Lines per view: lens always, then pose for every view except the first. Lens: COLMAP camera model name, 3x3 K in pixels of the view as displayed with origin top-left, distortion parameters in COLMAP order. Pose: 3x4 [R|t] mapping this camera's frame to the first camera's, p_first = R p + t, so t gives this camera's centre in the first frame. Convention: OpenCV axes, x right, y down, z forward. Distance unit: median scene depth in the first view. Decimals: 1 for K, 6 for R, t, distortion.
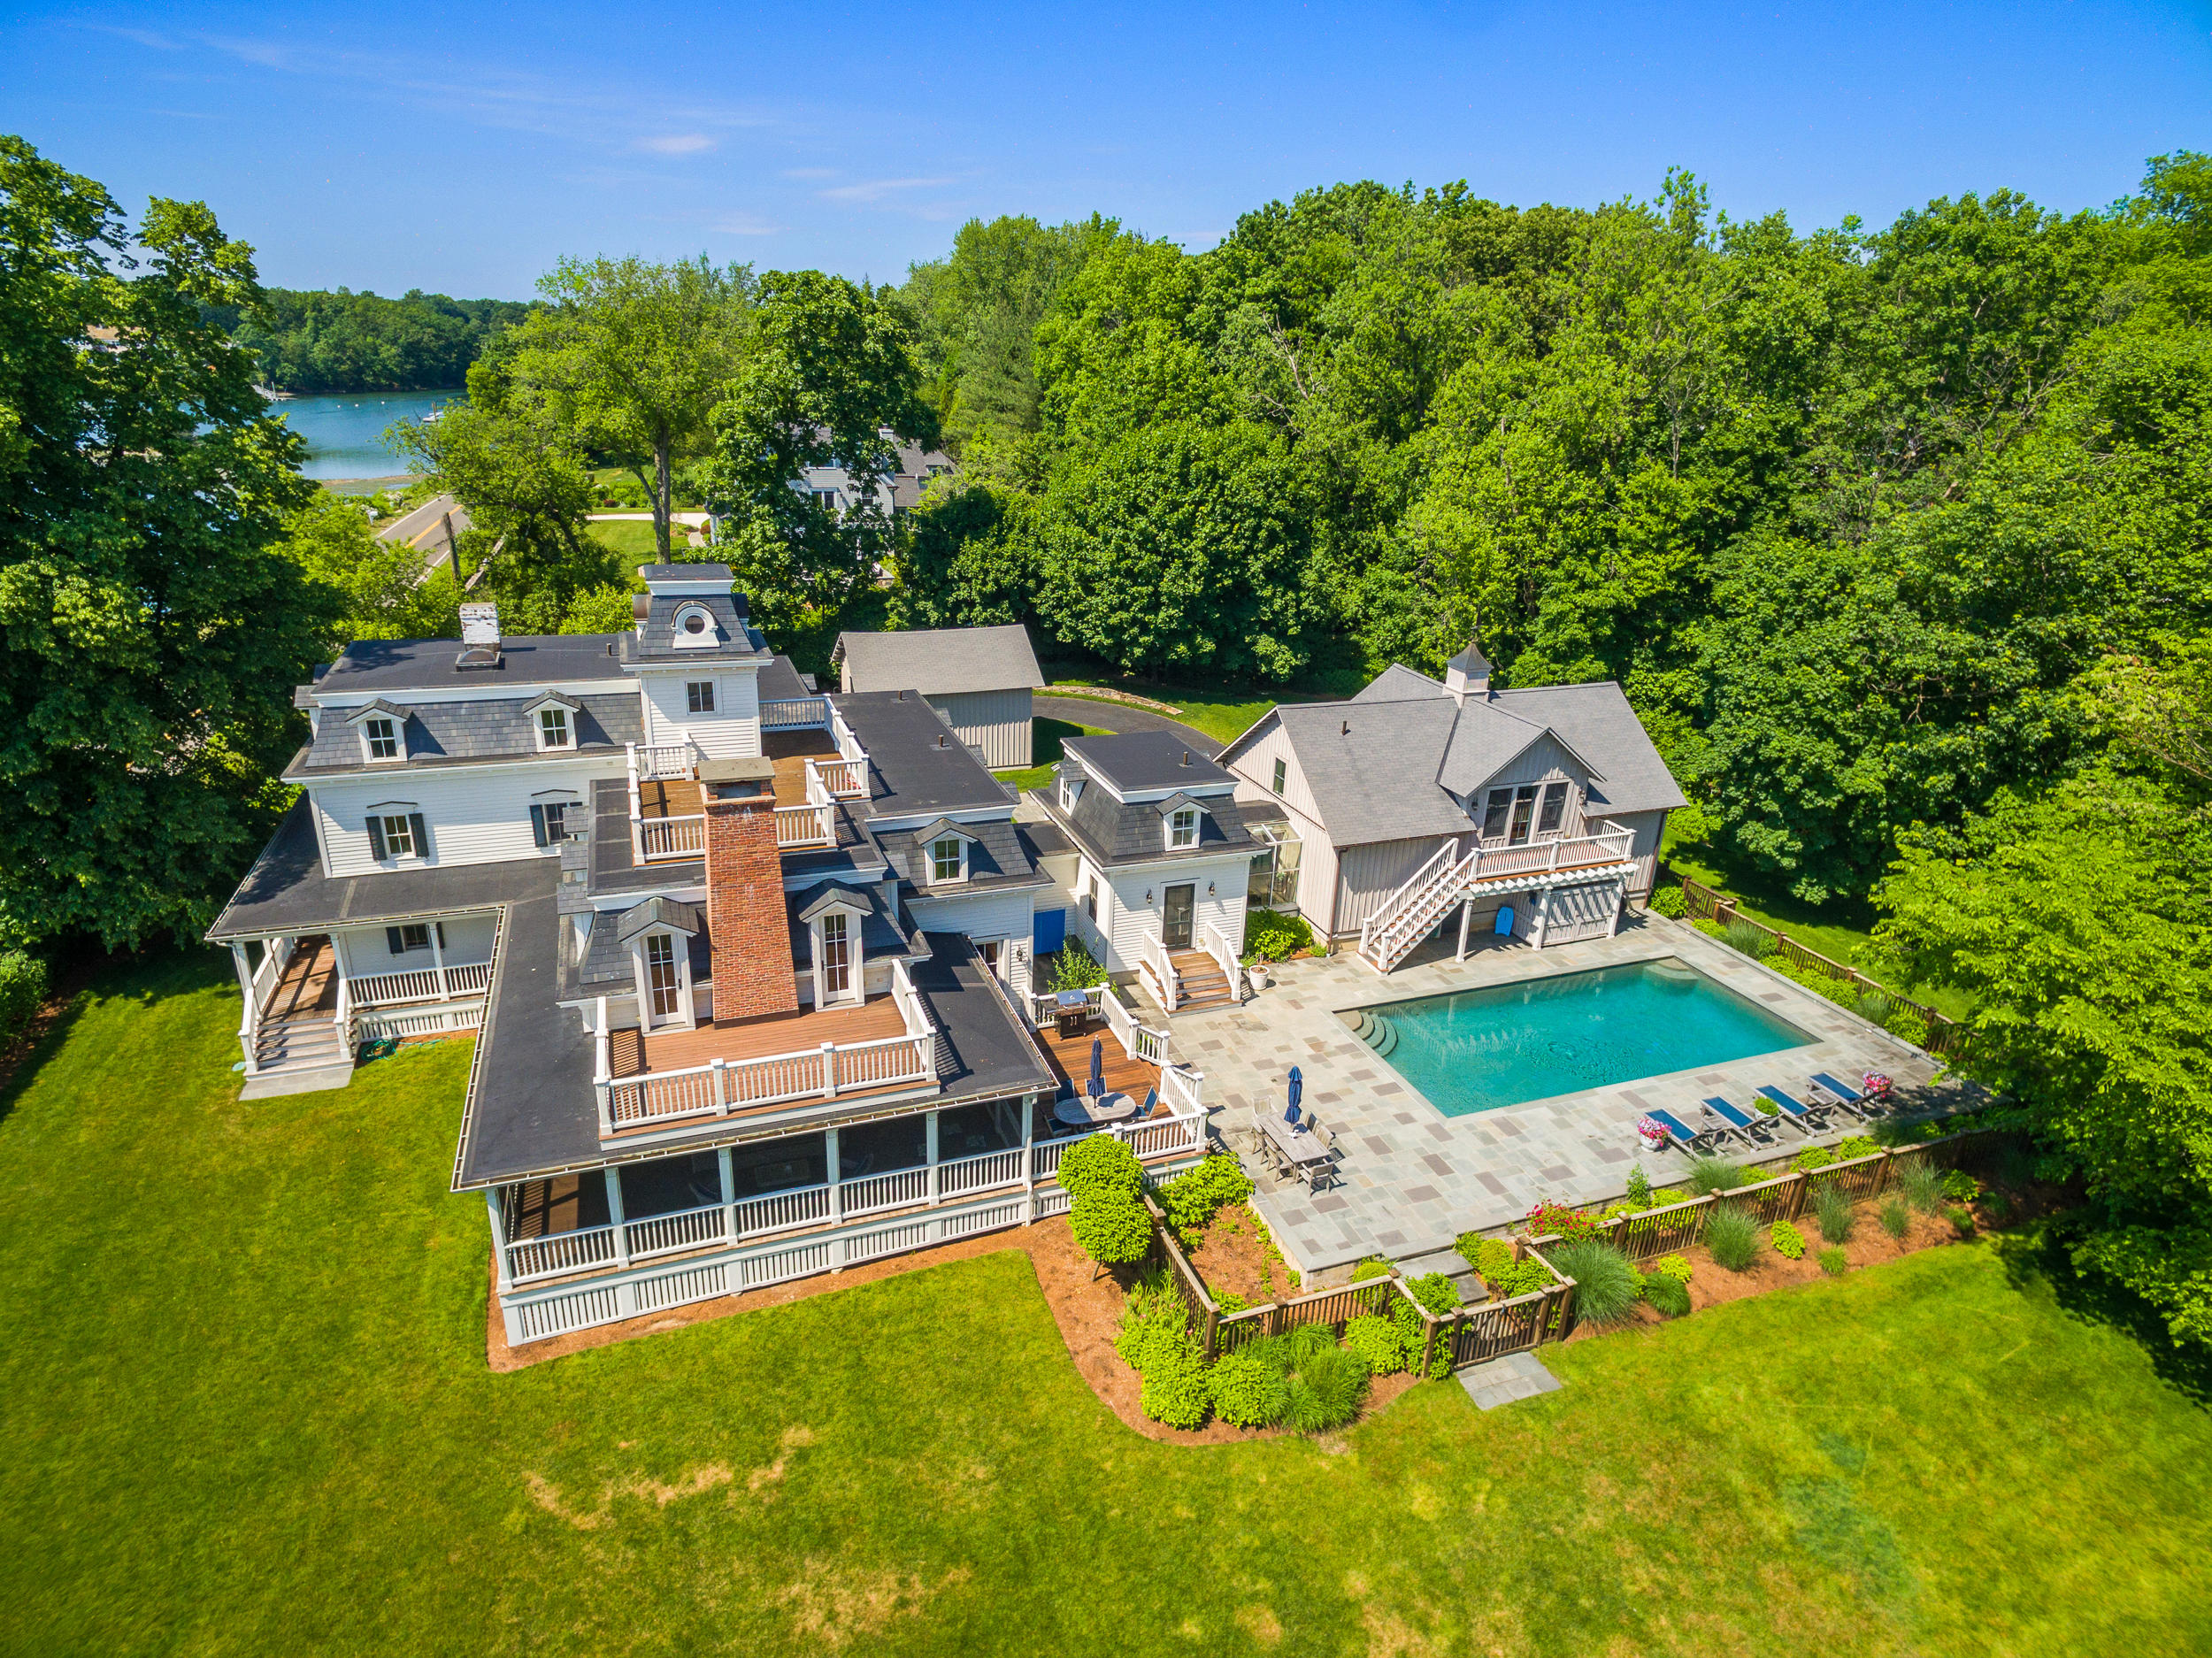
lens RADIAL K [[1193.5, 0, 1104.1], [0, 1193.5, 940.2], [0, 0, 1]] dist [0.001388, -0.001094]
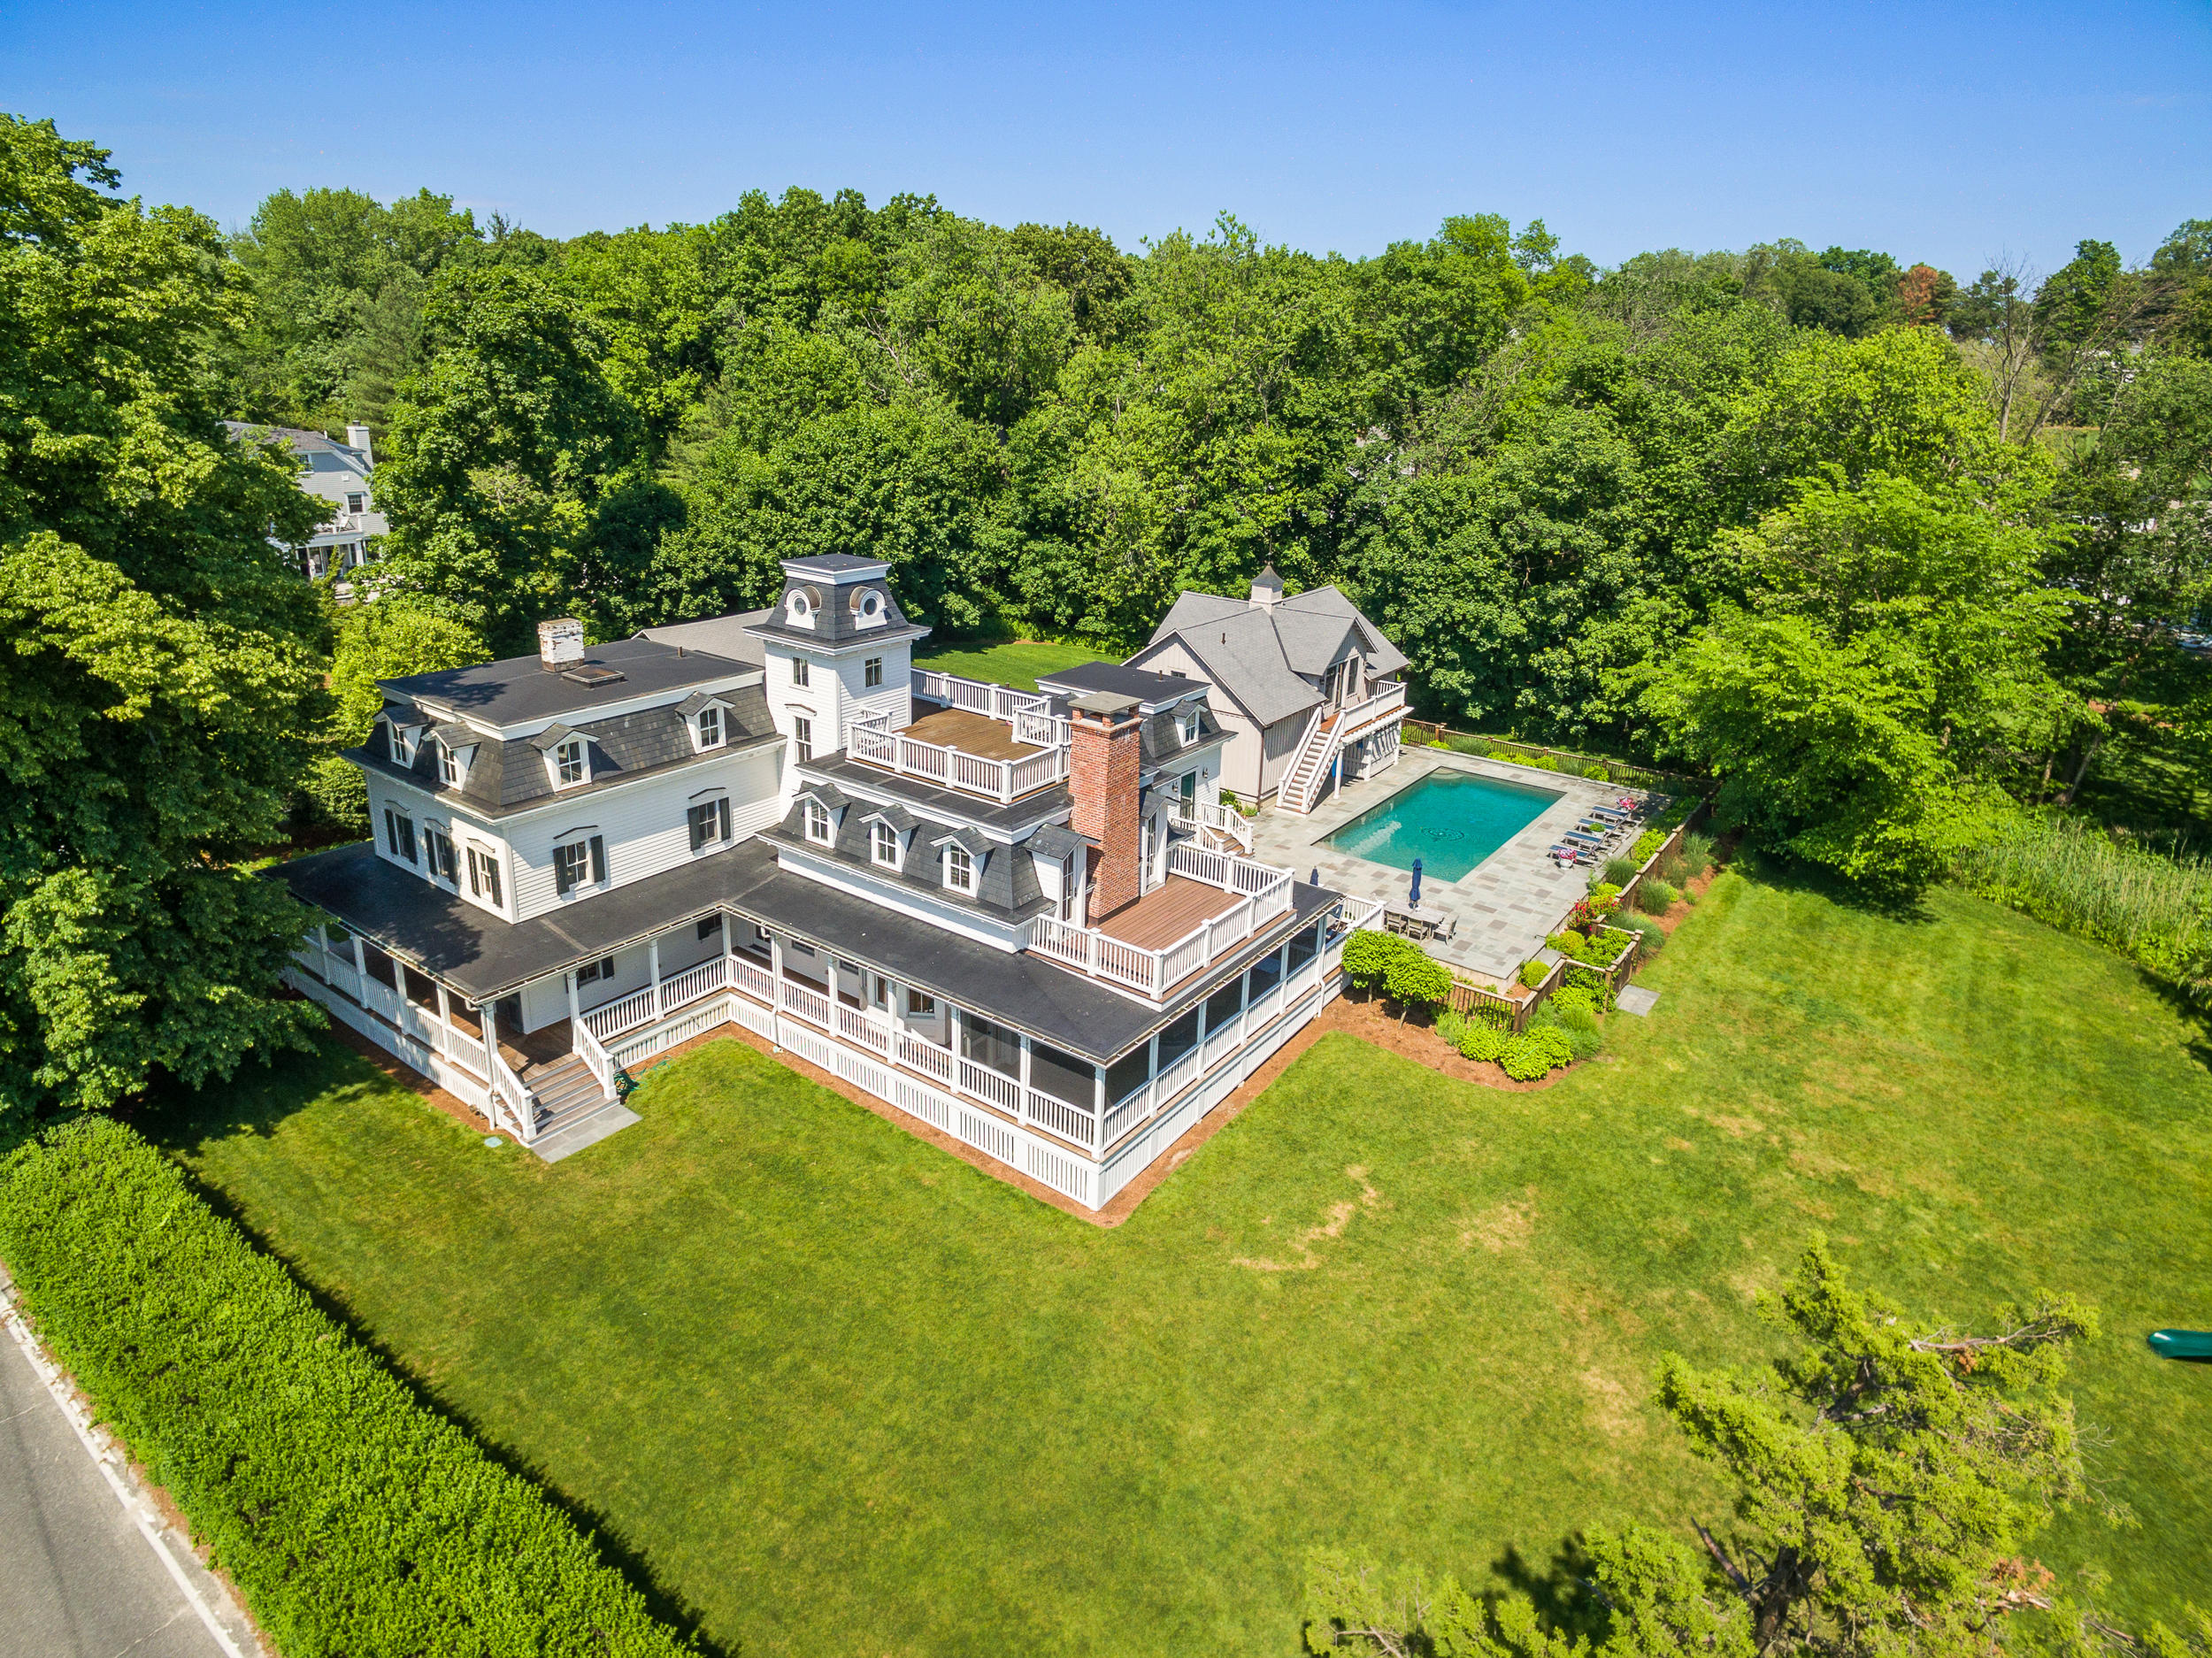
lens RADIAL K [[1222.7, 0, 1106.0], [0, 1222.7, 829.0], [0, 0, 1]] dist [0.004957, -0.000584]
pose [[0.836141, -0.208847, 0.507199, -0.610856], [0.242917, 0.970047, -0.001027, -0.009360], [-0.491792, 0.124066, 0.861829, -0.041272]]
